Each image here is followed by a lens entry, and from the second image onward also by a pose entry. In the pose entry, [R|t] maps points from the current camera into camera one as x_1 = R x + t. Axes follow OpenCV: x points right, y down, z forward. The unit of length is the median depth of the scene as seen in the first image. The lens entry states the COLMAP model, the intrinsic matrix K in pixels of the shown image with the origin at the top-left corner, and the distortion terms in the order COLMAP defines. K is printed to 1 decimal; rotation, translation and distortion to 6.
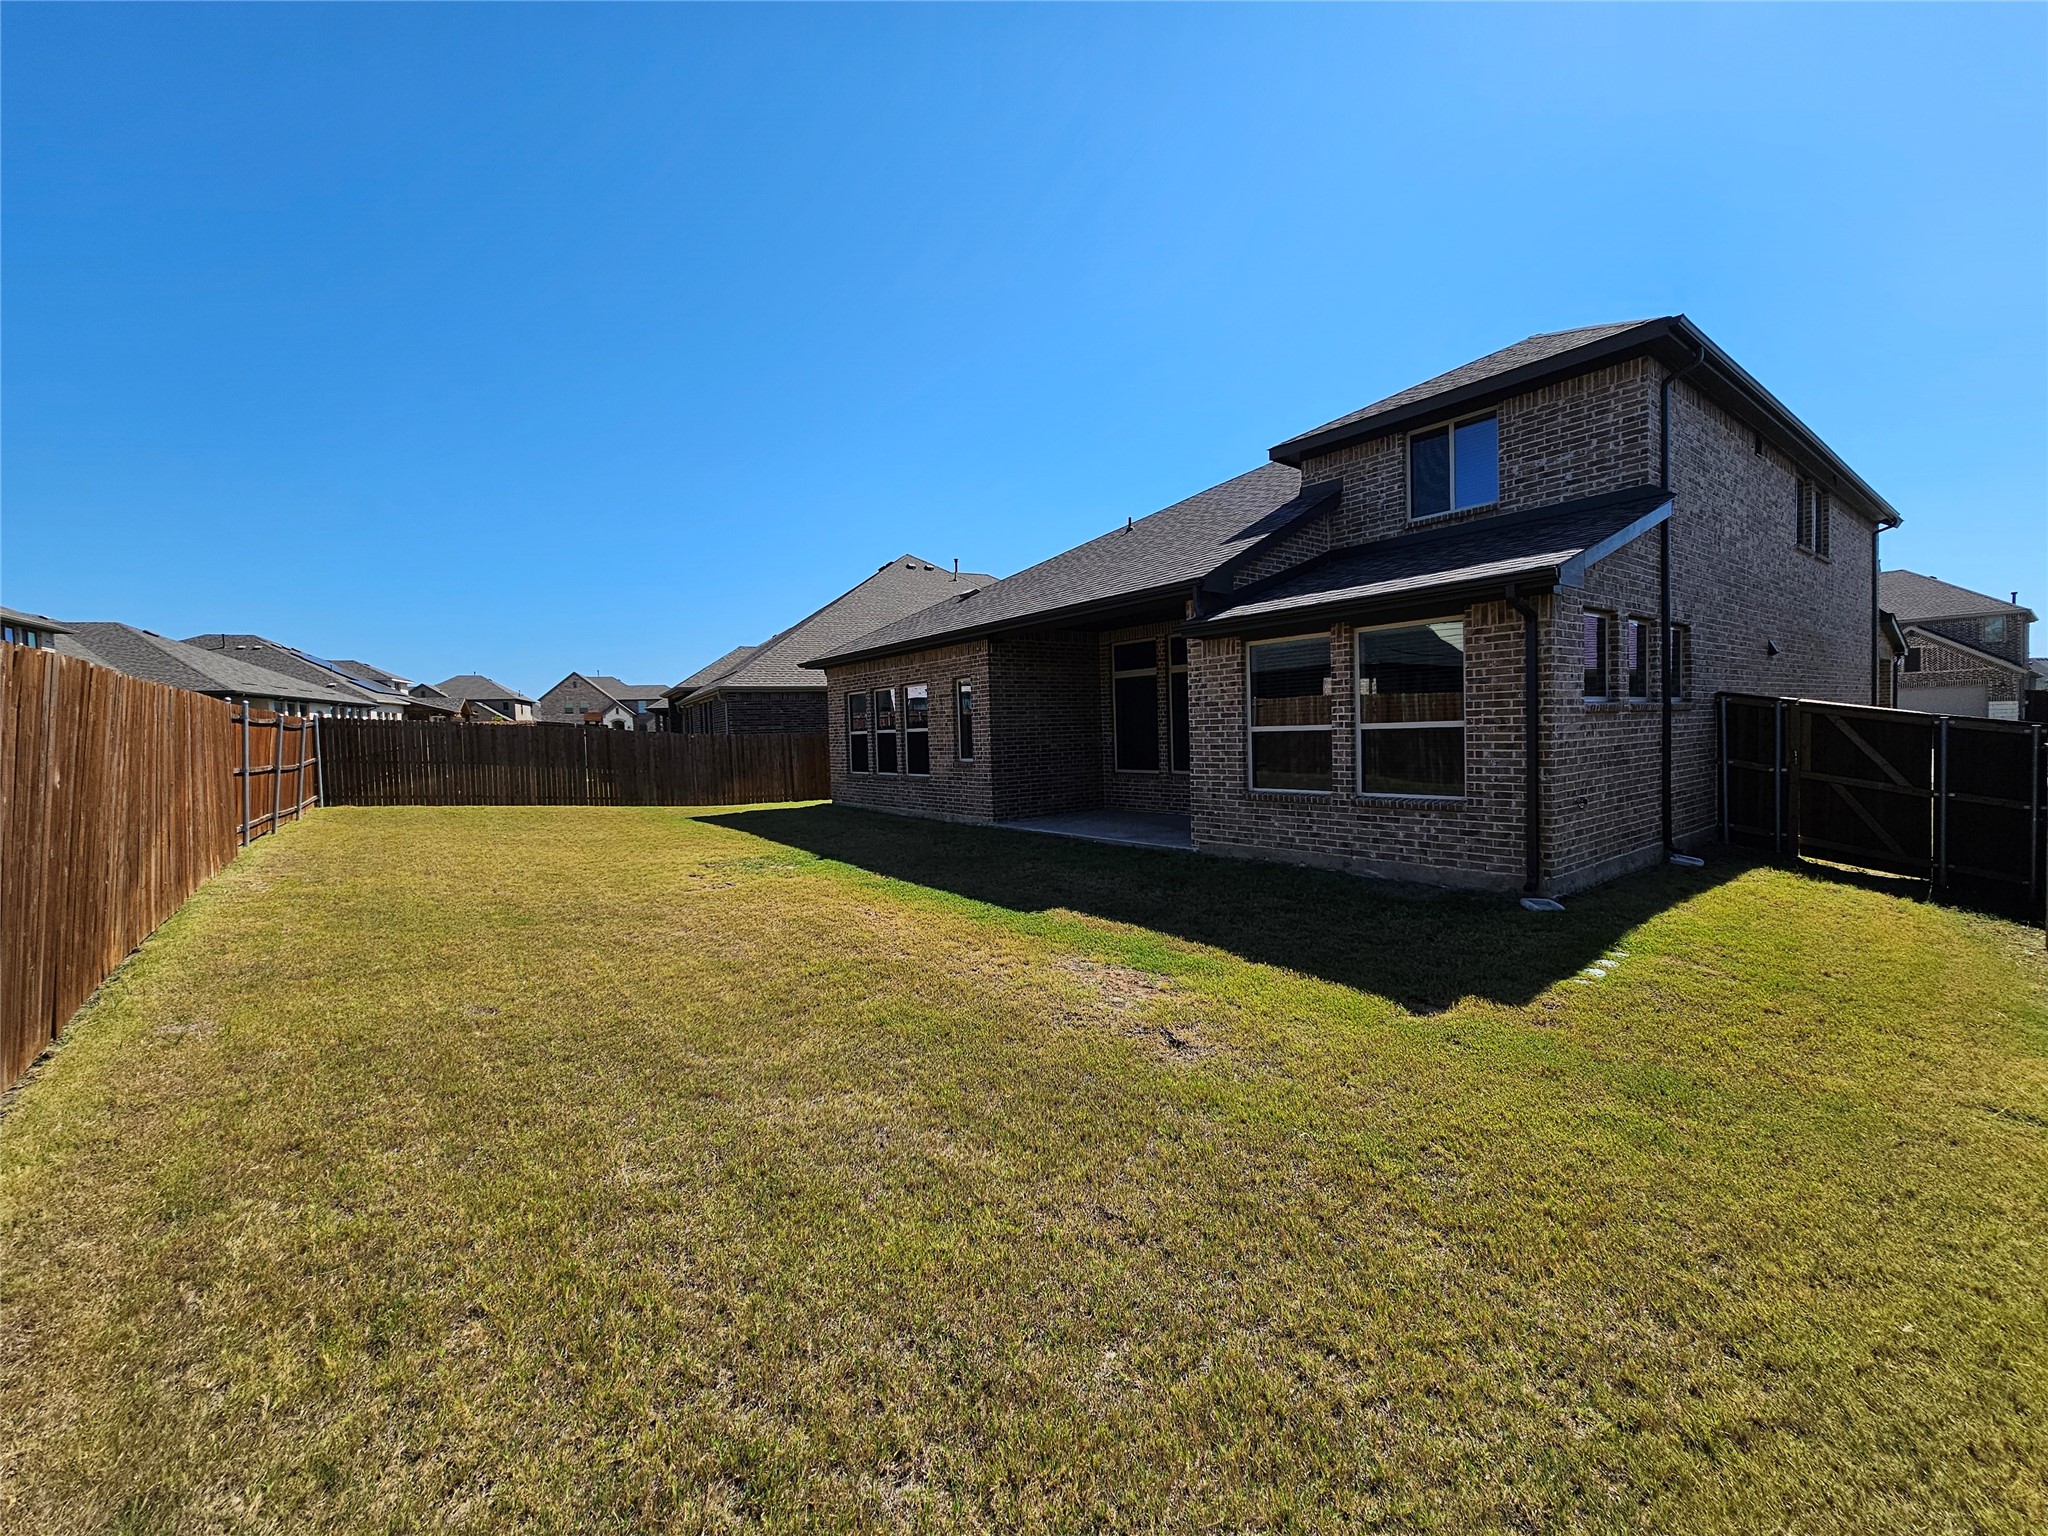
lens RADIAL K [[835.3, 0, 1035.3], [0, 835.3, 765.3], [0, 0, 1]] dist [-0.001304, 0.000532]
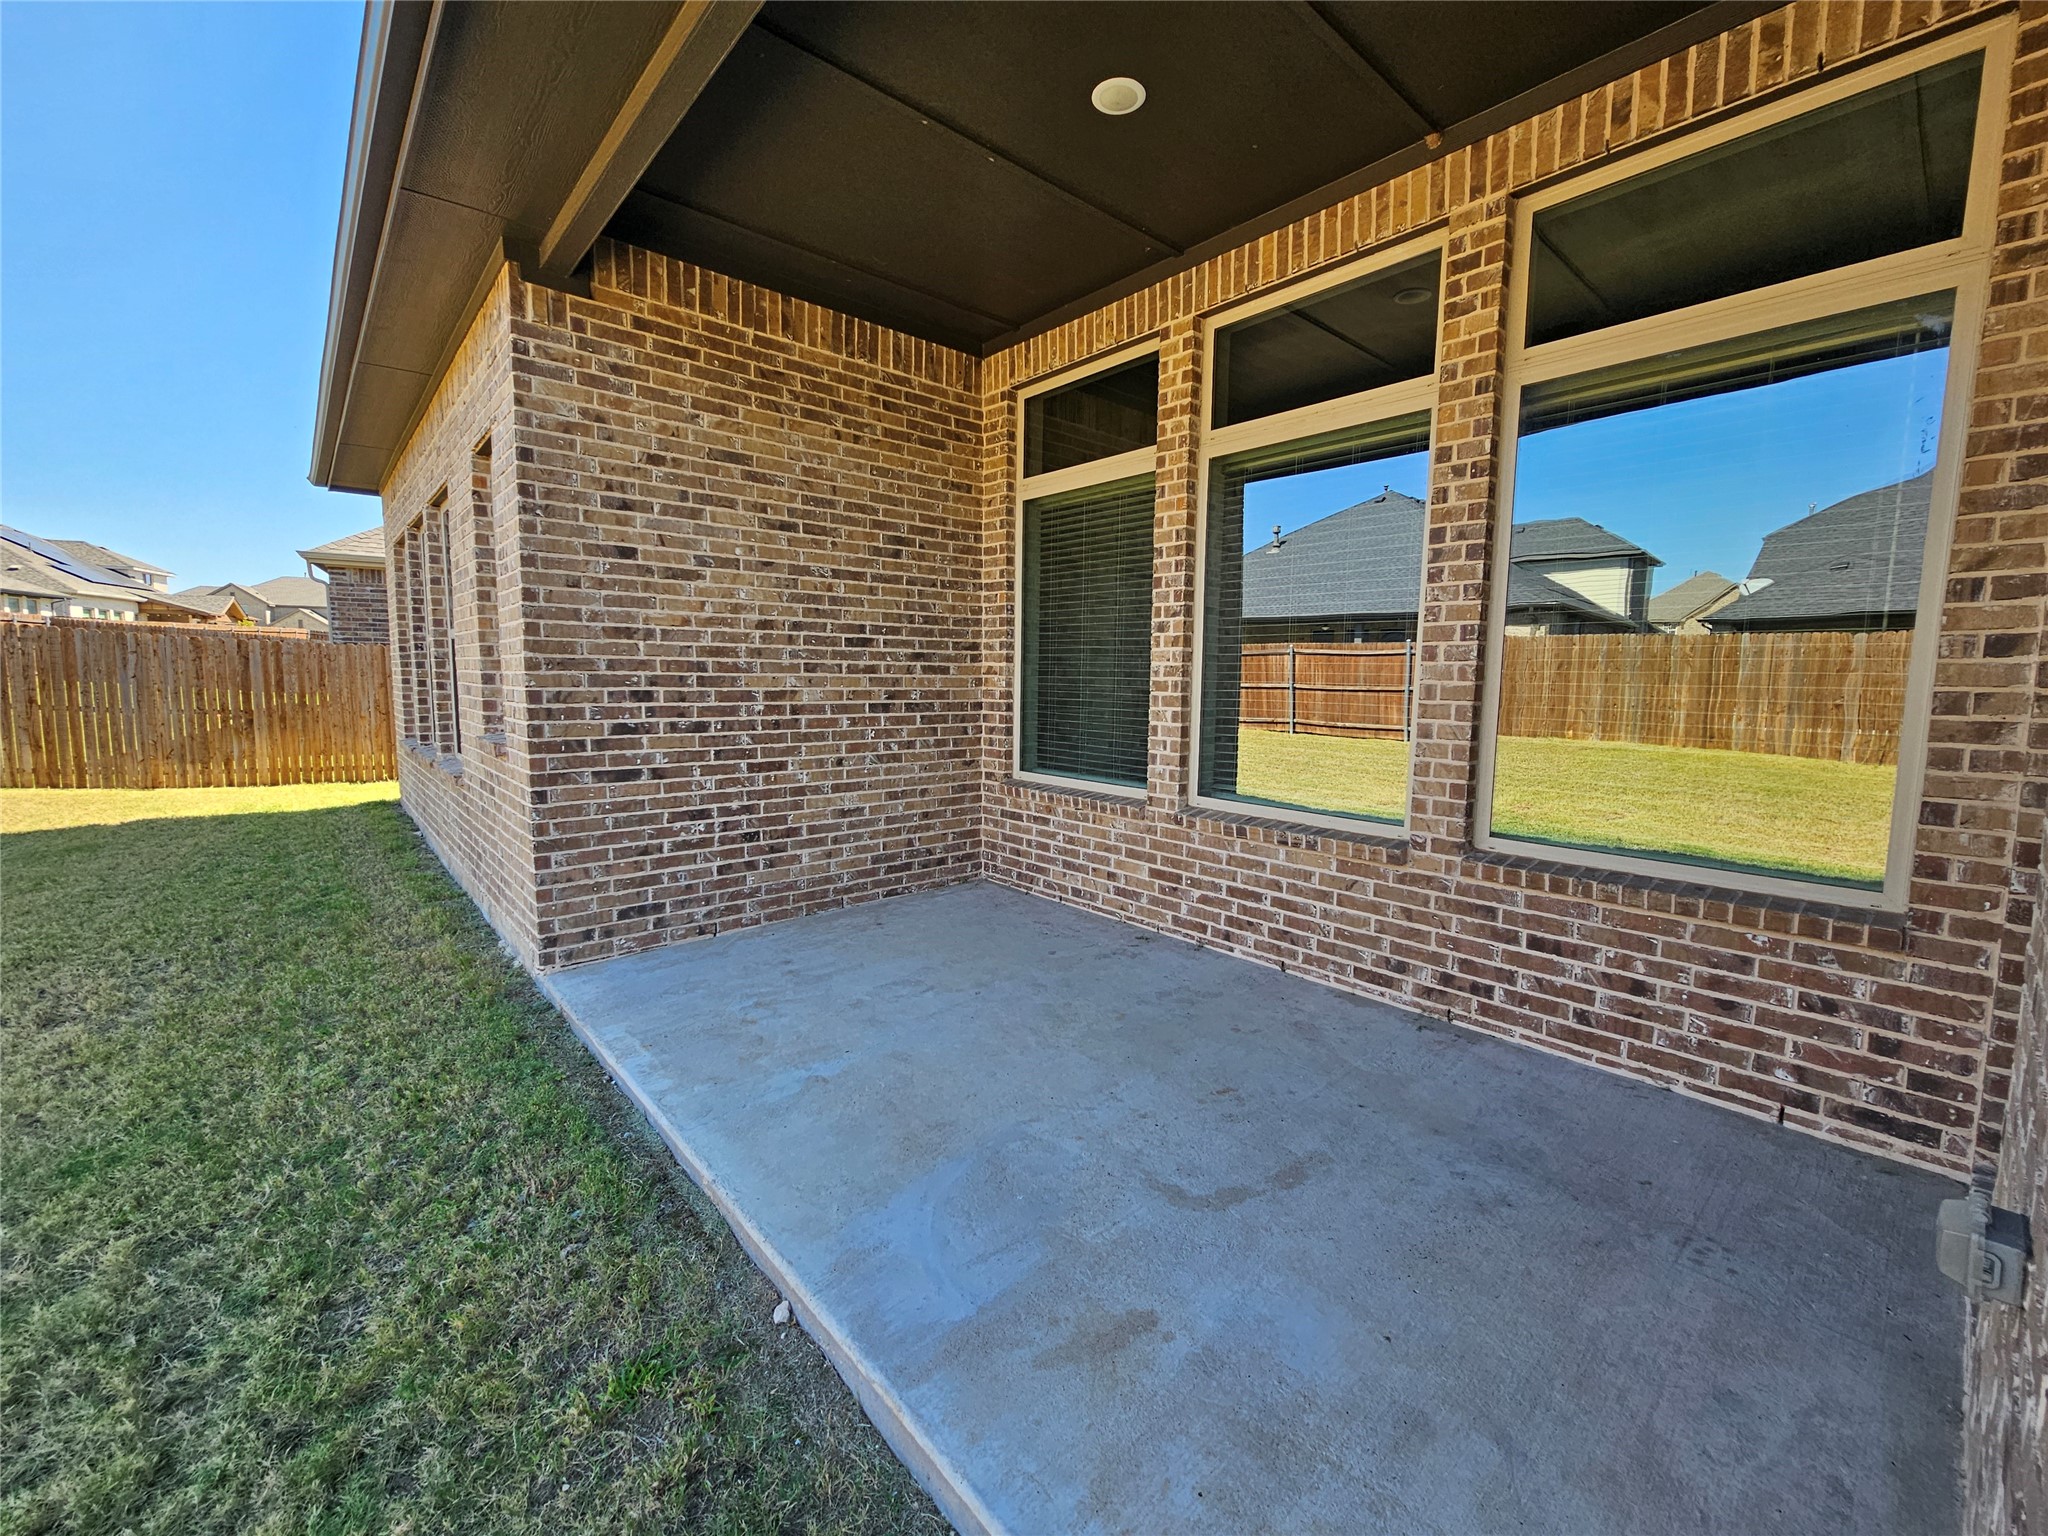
lens RADIAL K [[835.3, 0, 1035.3], [0, 835.3, 765.3], [0, 0, 1]] dist [-0.001304, 0.000532]
pose [[0.996905, 0.038198, 0.068718, 0.133322], [-0.042515, 0.997139, 0.062497, -0.031811], [-0.066134, -0.065226, 0.995677, 1.078915]]
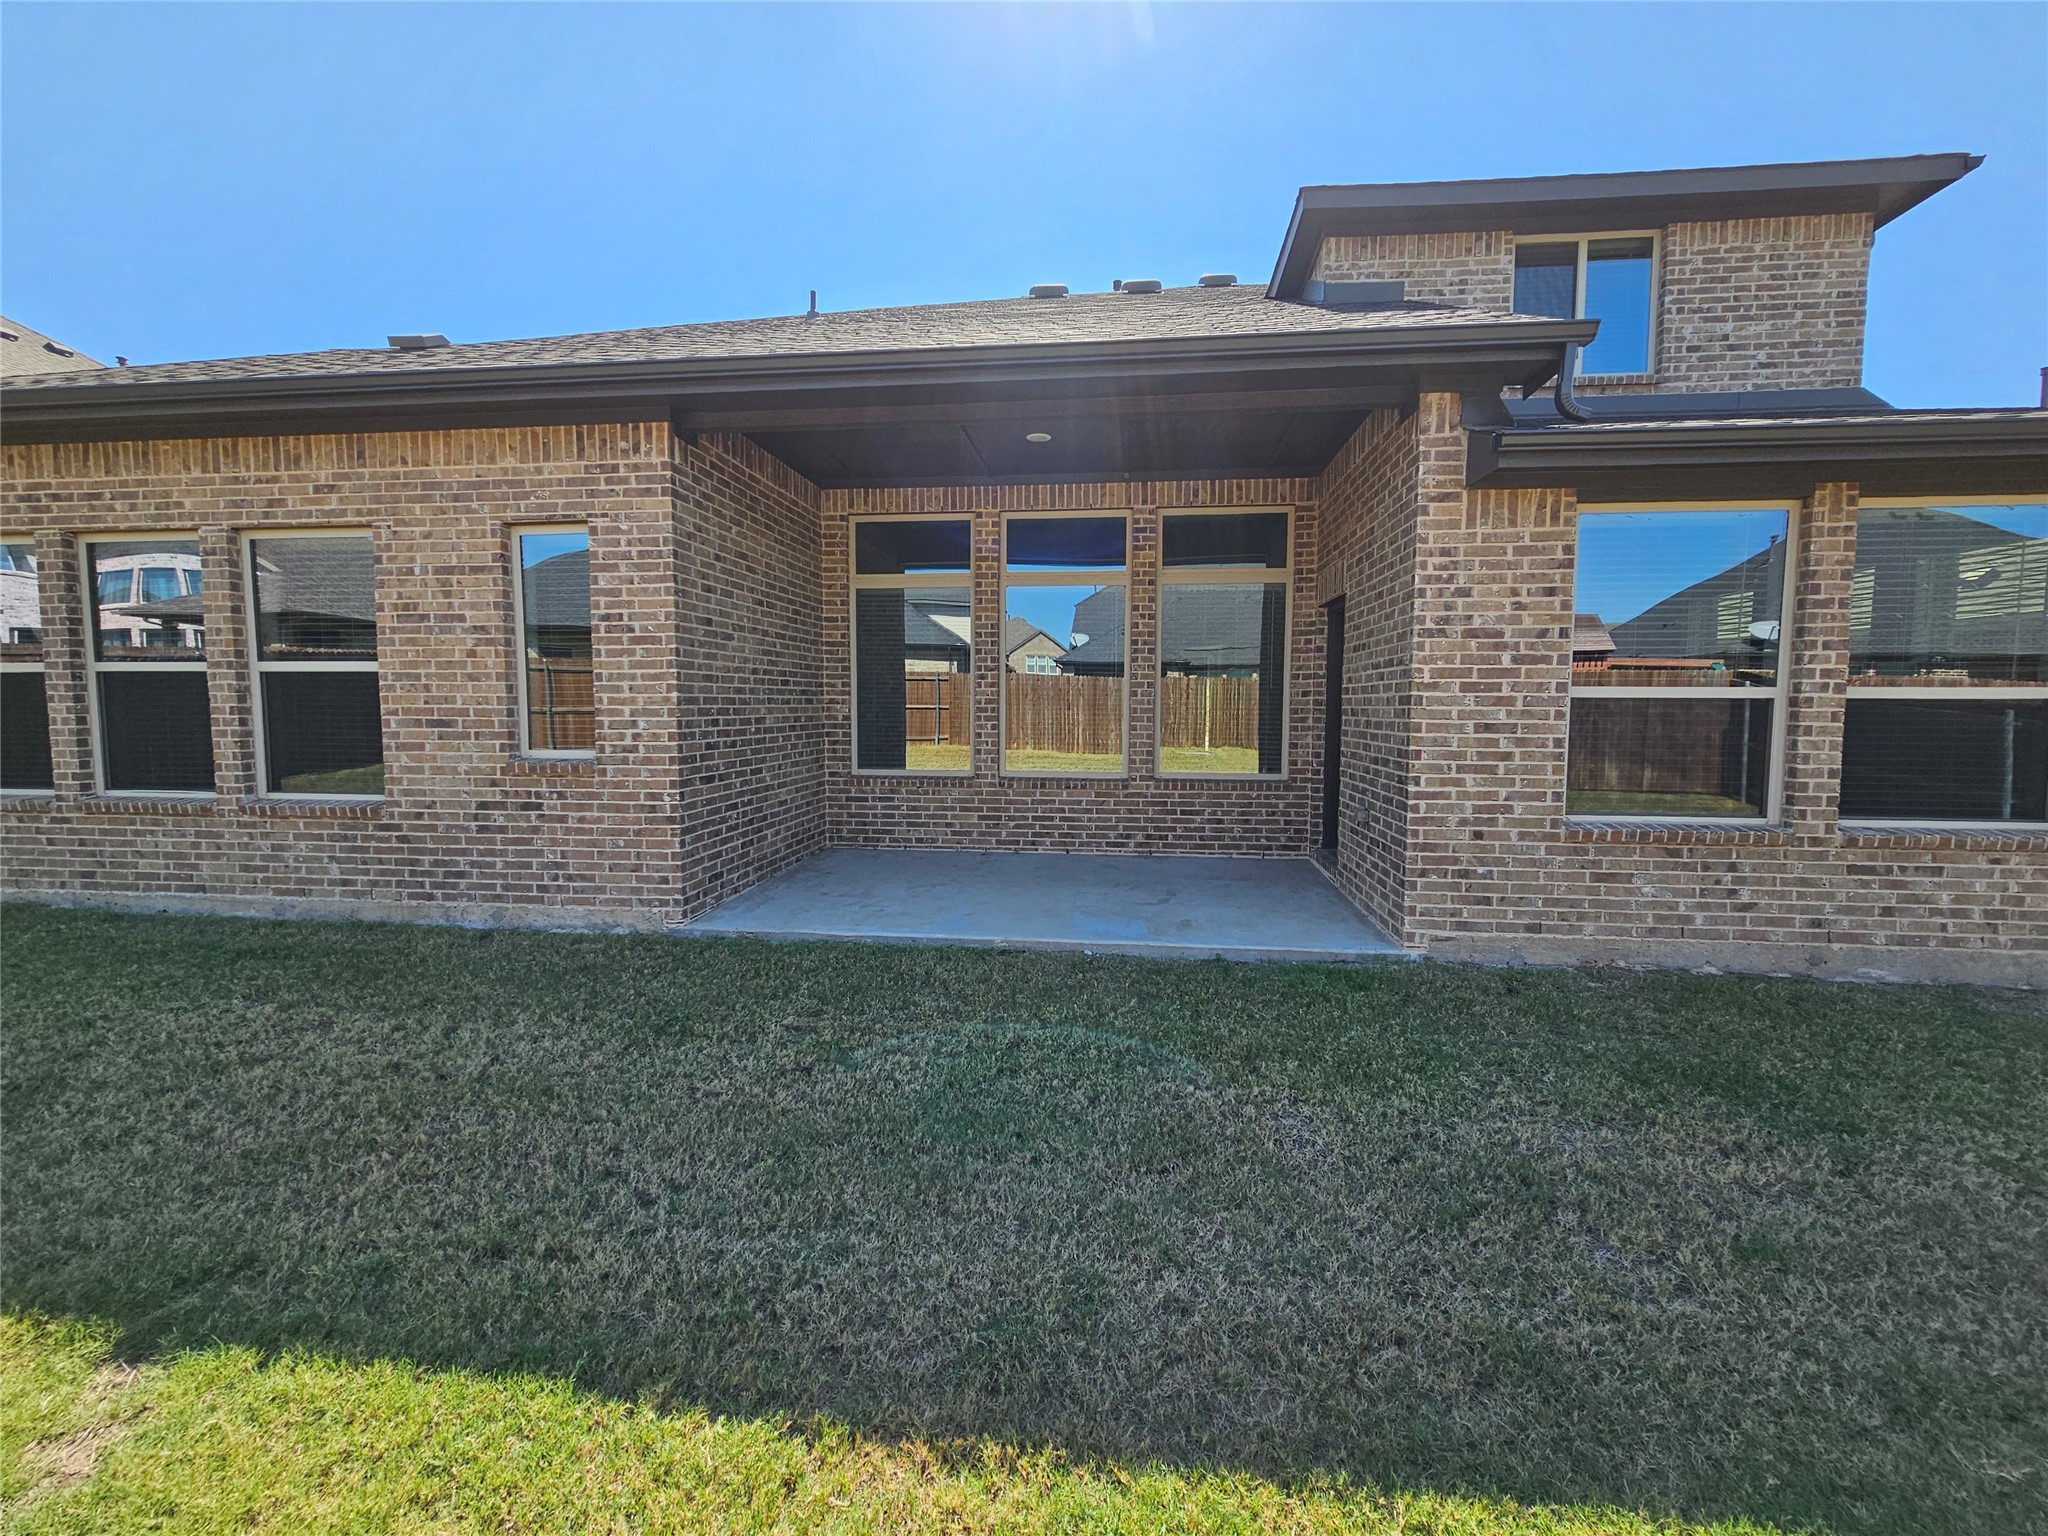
lens RADIAL K [[835.3, 0, 1035.3], [0, 835.3, 765.3], [0, 0, 1]] dist [-0.001304, 0.000532]
pose [[0.697099, -0.017783, 0.716755, -0.309457], [0.003303, 0.999761, 0.021592, -0.013426], [-0.716968, -0.012684, 0.696991, 0.934524]]
